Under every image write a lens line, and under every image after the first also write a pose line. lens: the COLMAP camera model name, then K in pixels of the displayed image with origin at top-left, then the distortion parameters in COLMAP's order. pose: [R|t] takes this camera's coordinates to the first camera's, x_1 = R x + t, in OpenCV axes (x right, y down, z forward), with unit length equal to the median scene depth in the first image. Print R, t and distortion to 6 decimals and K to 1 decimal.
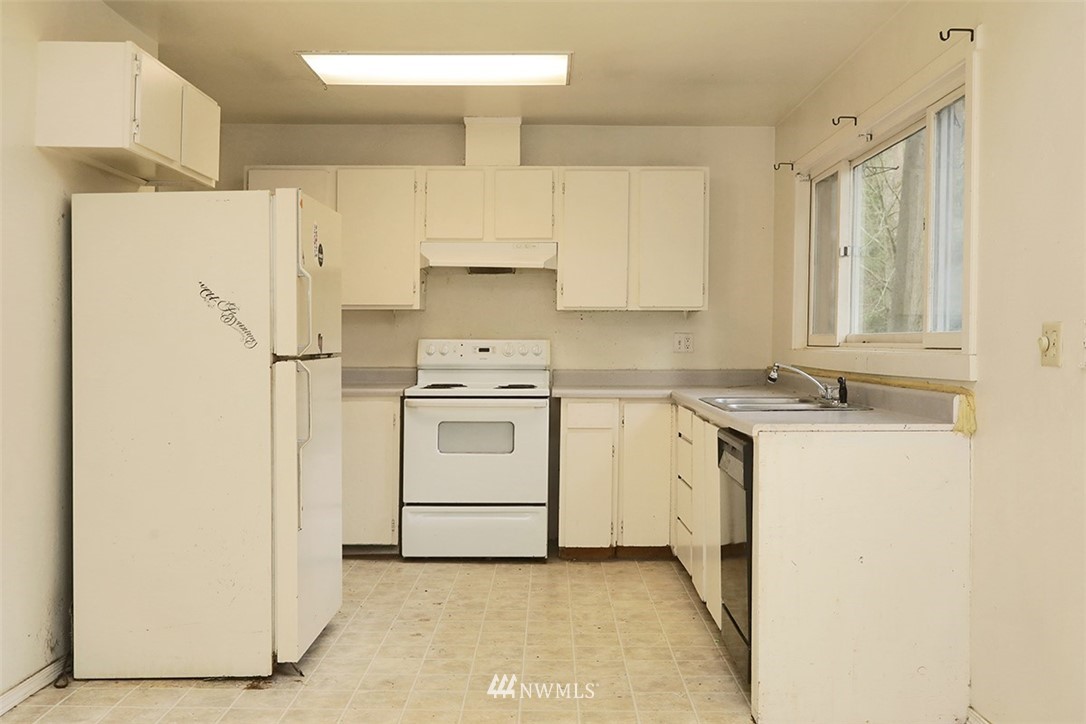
lens RADIAL K [[1100.3, 0, 565.4], [0, 1100.3, 289.0], [0, 0, 1]] dist [0.008274, 0.001647]
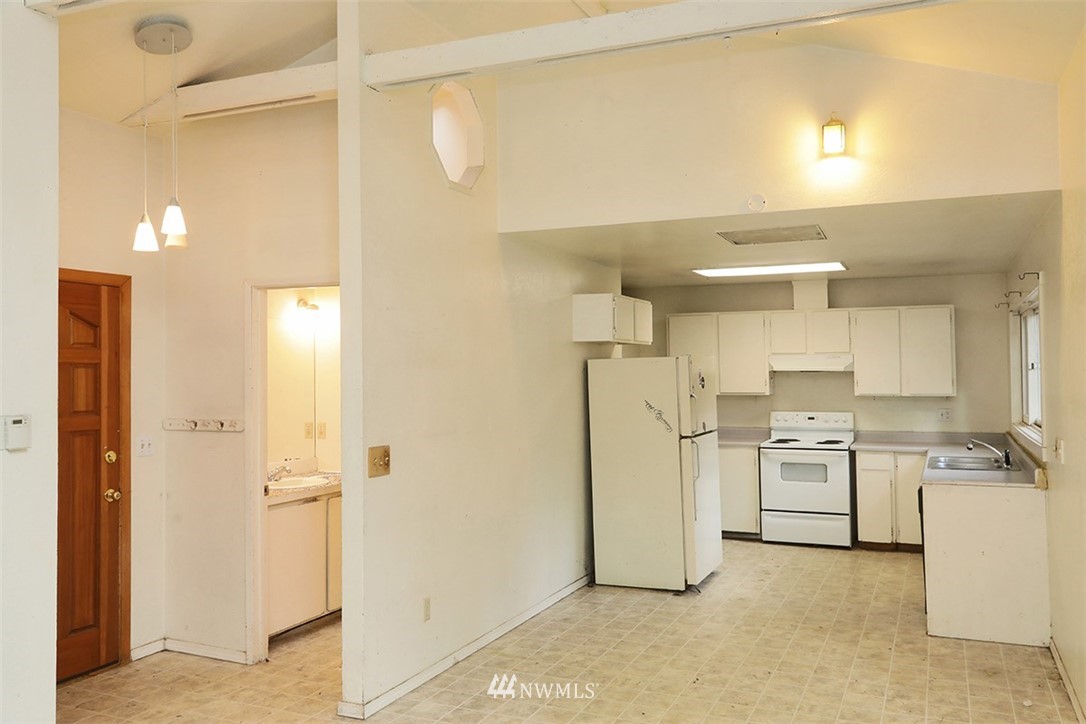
lens RADIAL K [[878.0, 0, 547.4], [0, 878.0, 341.9], [0, 0, 1]] dist [0.015561, 0.000121]
pose [[0.908545, -0.028259, -0.416829, 0.129480], [0.032913, 0.999450, 0.003982, -0.084179], [0.416488, -0.017337, 0.908976, -0.387758]]
